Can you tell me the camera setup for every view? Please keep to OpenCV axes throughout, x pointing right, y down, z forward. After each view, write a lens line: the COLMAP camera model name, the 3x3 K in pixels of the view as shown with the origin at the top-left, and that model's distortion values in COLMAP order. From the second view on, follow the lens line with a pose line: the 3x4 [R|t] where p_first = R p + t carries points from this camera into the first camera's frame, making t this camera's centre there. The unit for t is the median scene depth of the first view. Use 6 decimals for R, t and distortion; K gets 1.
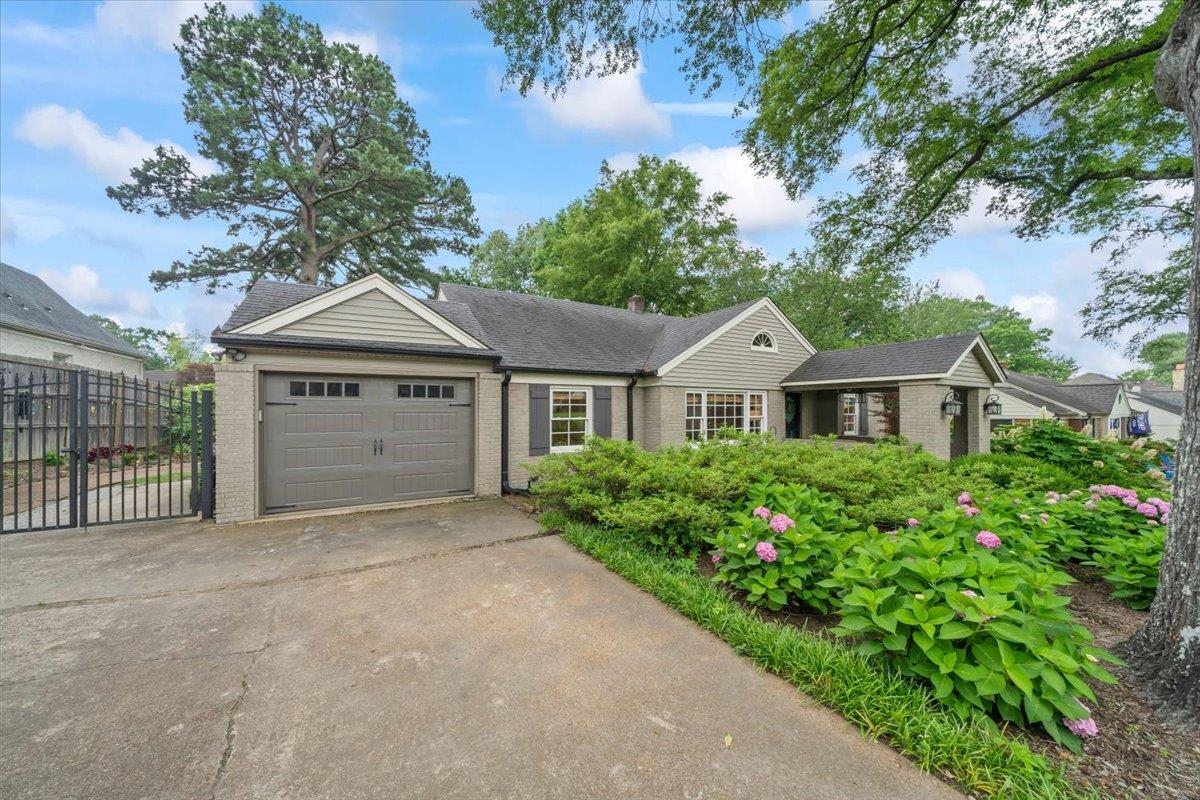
lens RADIAL K [[433.5, 0, 598.7], [0, 433.5, 408.1], [0, 0, 1]] dist [-0.004567, -0.000045]
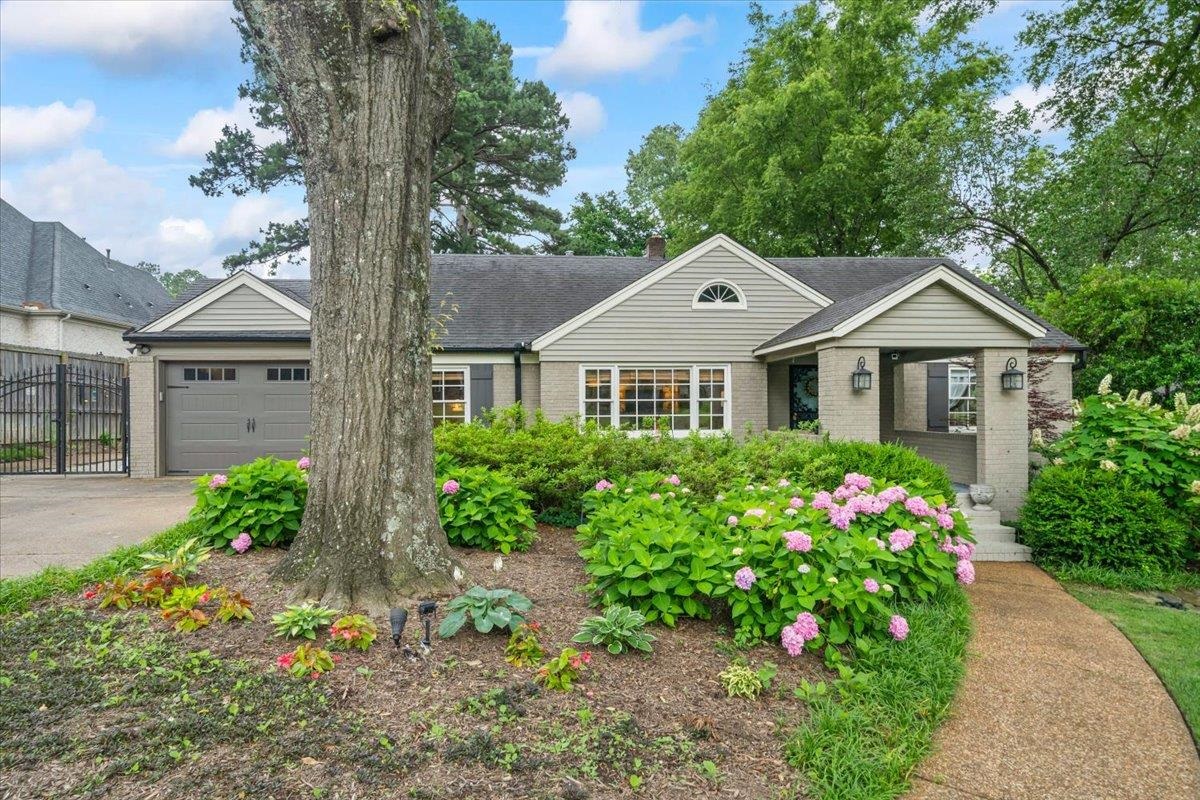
lens RADIAL K [[764.2, 0, 594.4], [0, 764.2, 408.9], [0, 0, 1]] dist [0.004183, 0.001525]
pose [[0.891884, -0.004368, -0.452244, 0.836009], [0.005725, 0.999982, 0.001633, 0.035597], [0.452229, -0.004046, 0.891893, -0.255572]]
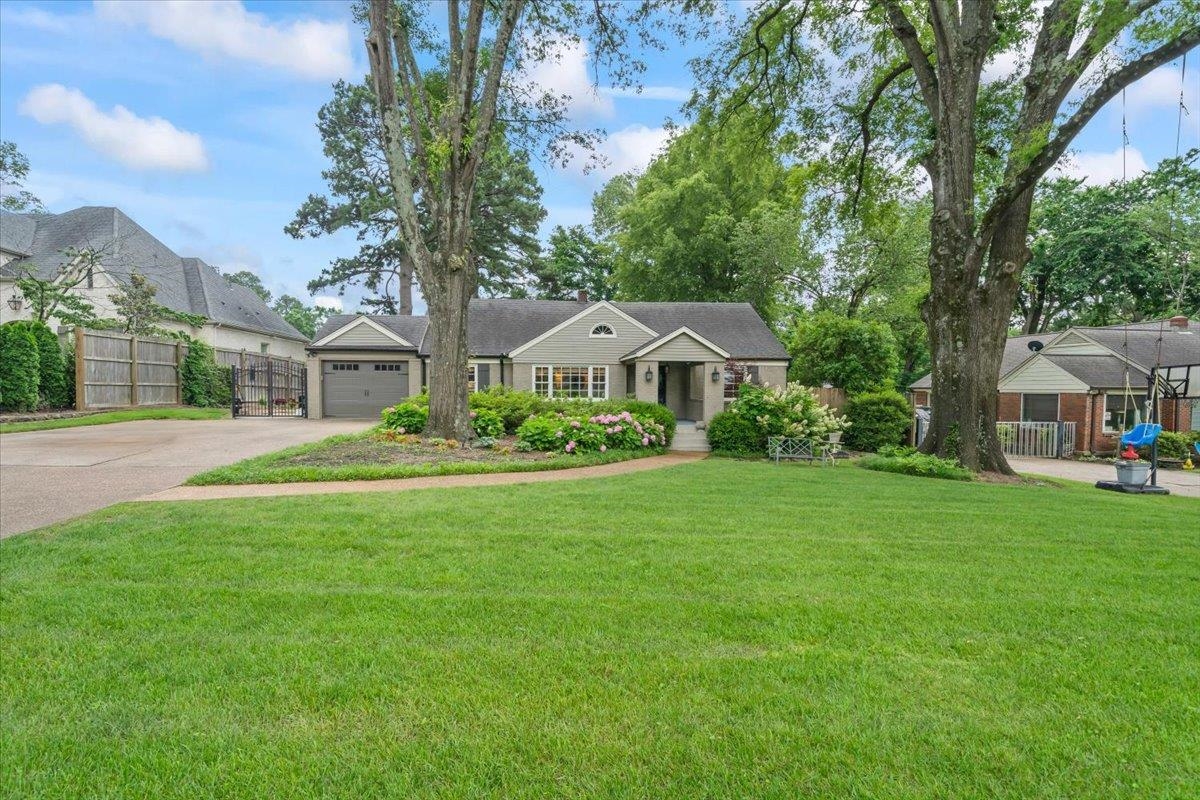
lens RADIAL K [[688.5, 0, 603.3], [0, 688.5, 420.2], [0, 0, 1]] dist [0.003315, 0.000614]
pose [[0.905053, 0.025422, -0.424538, 1.486206], [-0.005579, 0.998836, 0.047919, 0.037798], [0.425262, -0.041001, 0.904141, -1.194526]]
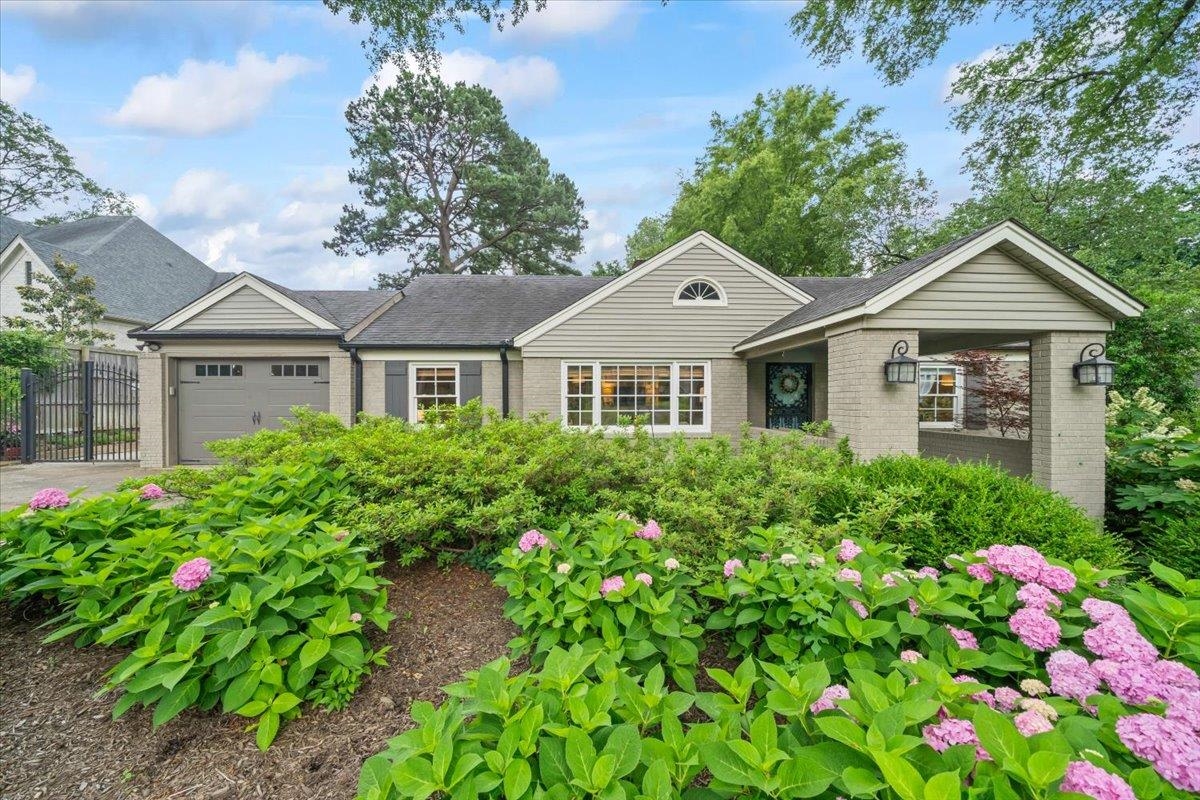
lens RADIAL K [[438.4, 0, 591.7], [0, 438.4, 400.6], [0, 0, 1]] dist [-0.000981, -0.000054]
pose [[0.872071, -0.000004, -0.489379, 0.632573], [0.001679, 0.999994, 0.002983, 0.028628], [0.489377, -0.003423, 0.872066, 0.284397]]
